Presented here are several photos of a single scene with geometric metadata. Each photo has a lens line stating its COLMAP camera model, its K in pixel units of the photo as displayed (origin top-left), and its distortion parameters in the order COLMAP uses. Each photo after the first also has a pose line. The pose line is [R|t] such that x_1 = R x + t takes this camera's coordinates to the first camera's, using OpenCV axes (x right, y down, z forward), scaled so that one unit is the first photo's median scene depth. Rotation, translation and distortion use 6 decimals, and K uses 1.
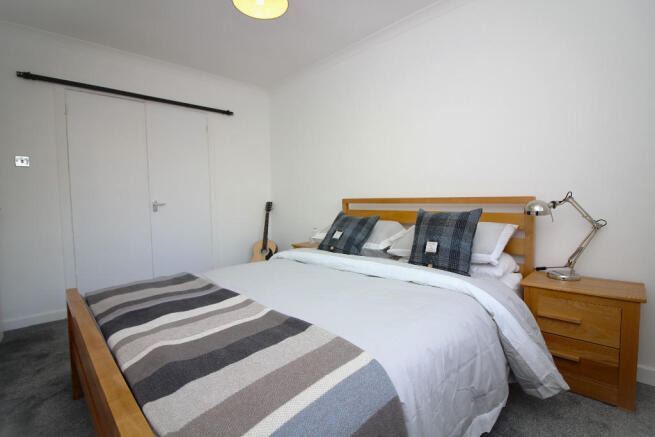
lens RADIAL K [[305.9, 0, 333.2], [0, 305.9, 216.4], [0, 0, 1]] dist [-0.000915, -0.000253]
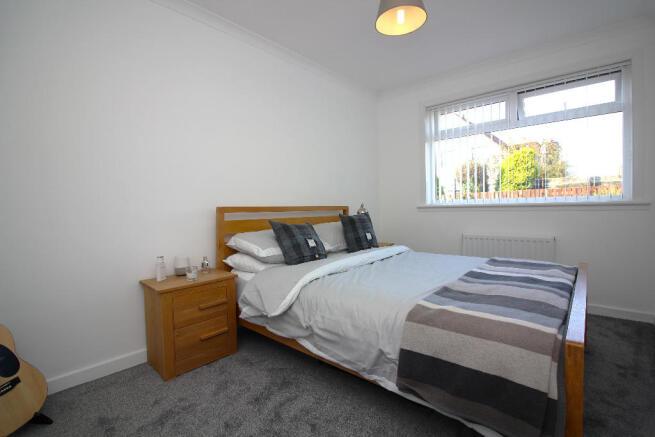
lens RADIAL K [[305.9, 0, 333.2], [0, 305.9, 216.4], [0, 0, 1]] dist [-0.000915, -0.000253]
pose [[-0.077243, -0.012249, 0.996937, -0.898023], [0.075683, 0.996967, 0.018113, -0.031552], [-0.994136, 0.076851, -0.076081, 0.946007]]
